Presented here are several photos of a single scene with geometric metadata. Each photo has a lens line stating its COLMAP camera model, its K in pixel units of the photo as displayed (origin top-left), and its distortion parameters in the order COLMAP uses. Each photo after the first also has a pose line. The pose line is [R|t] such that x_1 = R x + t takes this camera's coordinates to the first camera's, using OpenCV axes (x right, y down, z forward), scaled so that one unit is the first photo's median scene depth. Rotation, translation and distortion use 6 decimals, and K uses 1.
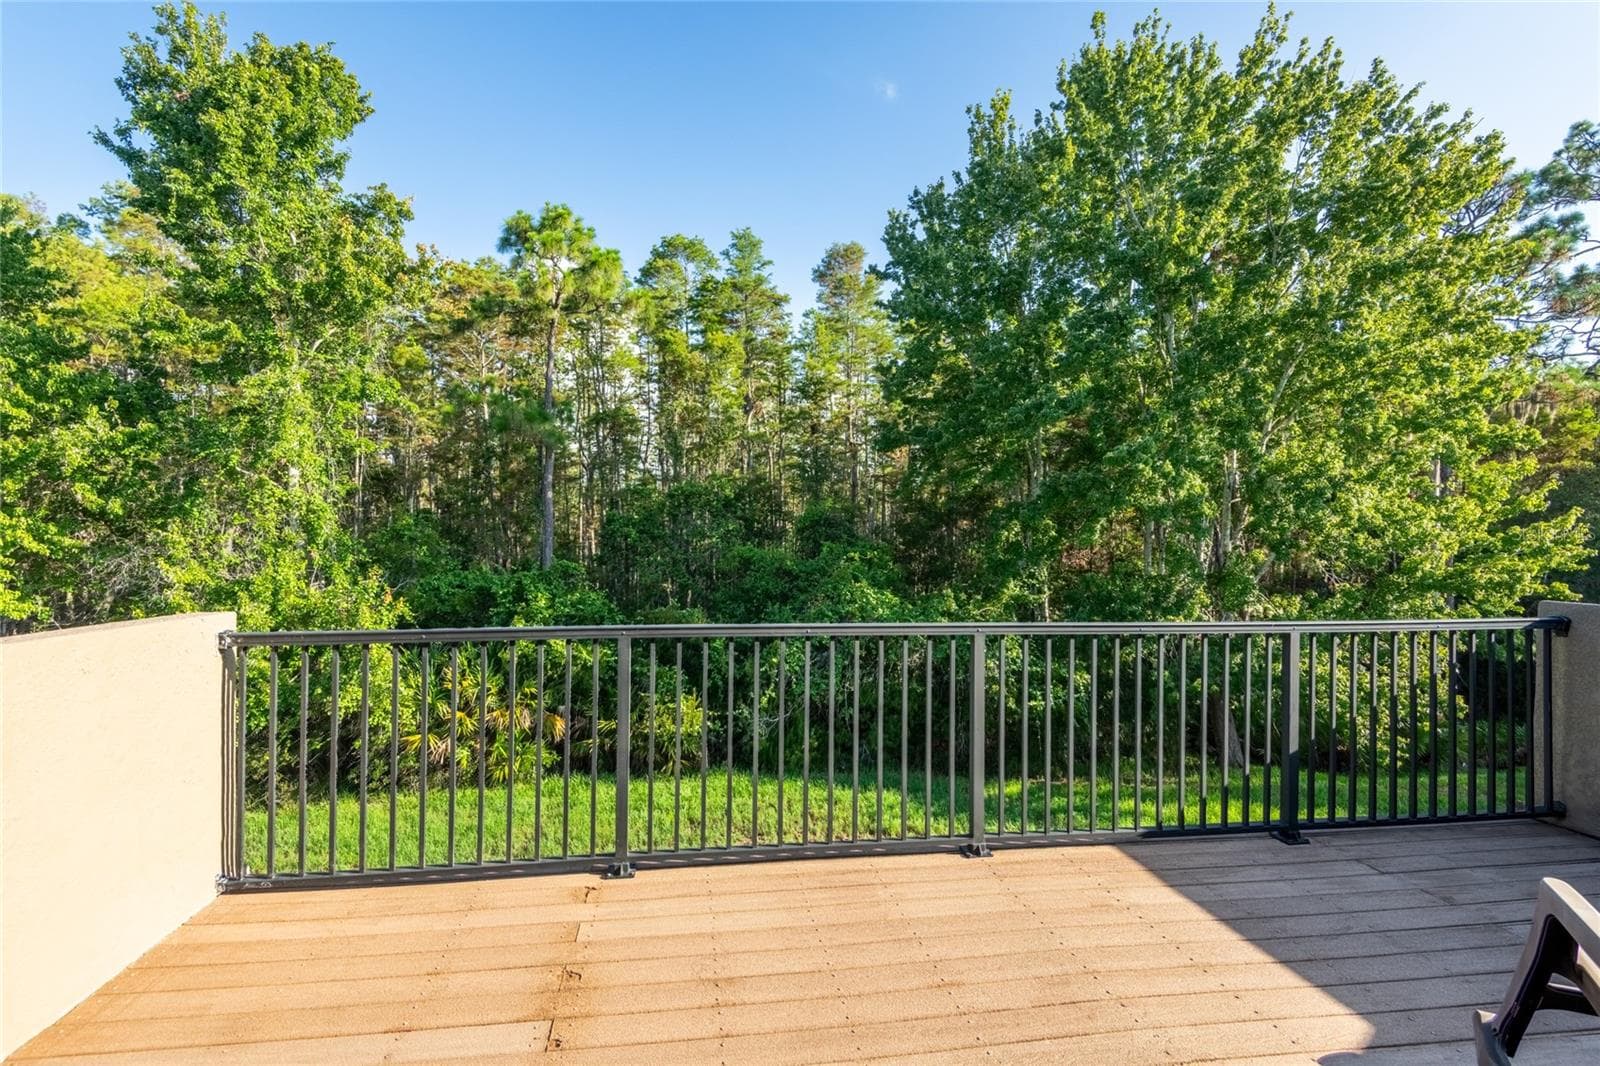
lens RADIAL K [[840.2, 0, 805.5], [0, 840.2, 516.6], [0, 0, 1]] dist [0.012552, -0.000312]
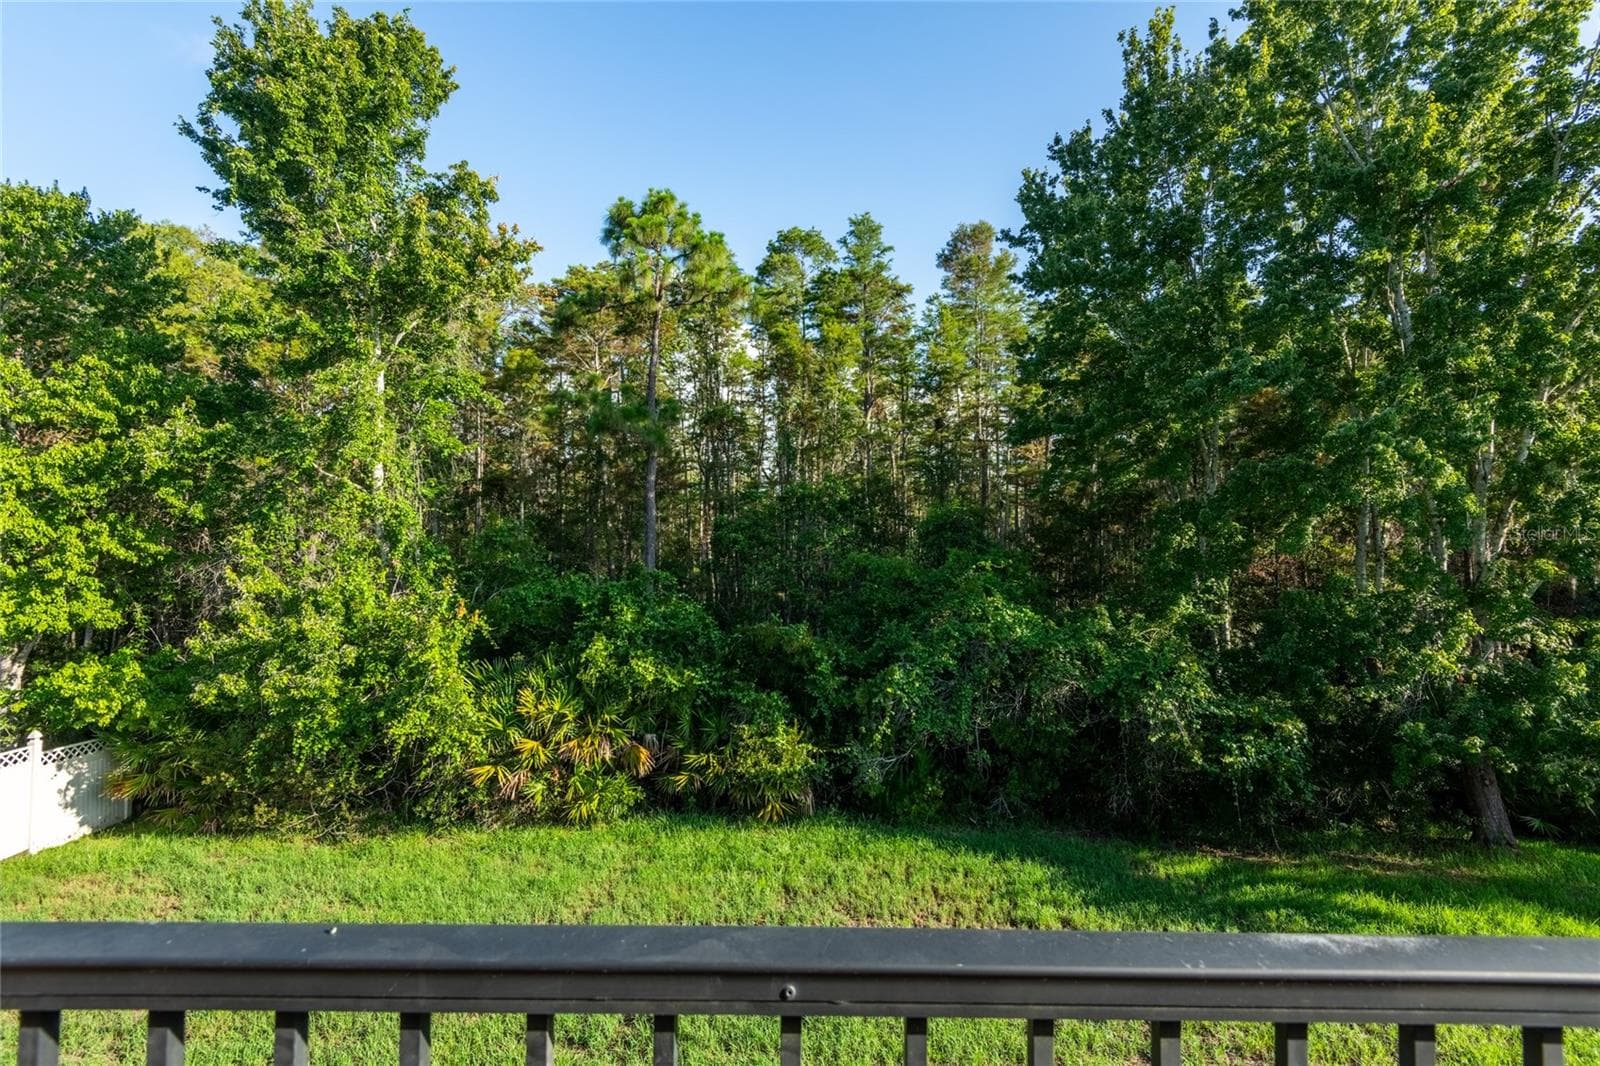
lens RADIAL K [[840.2, 0, 805.5], [0, 840.2, 516.6], [0, 0, 1]] dist [0.012552, -0.000312]
pose [[0.988661, -0.005749, -0.150056, 0.006069], [0.004481, 0.999951, -0.008789, 0.004669], [0.150099, 0.008017, 0.988638, 0.144887]]
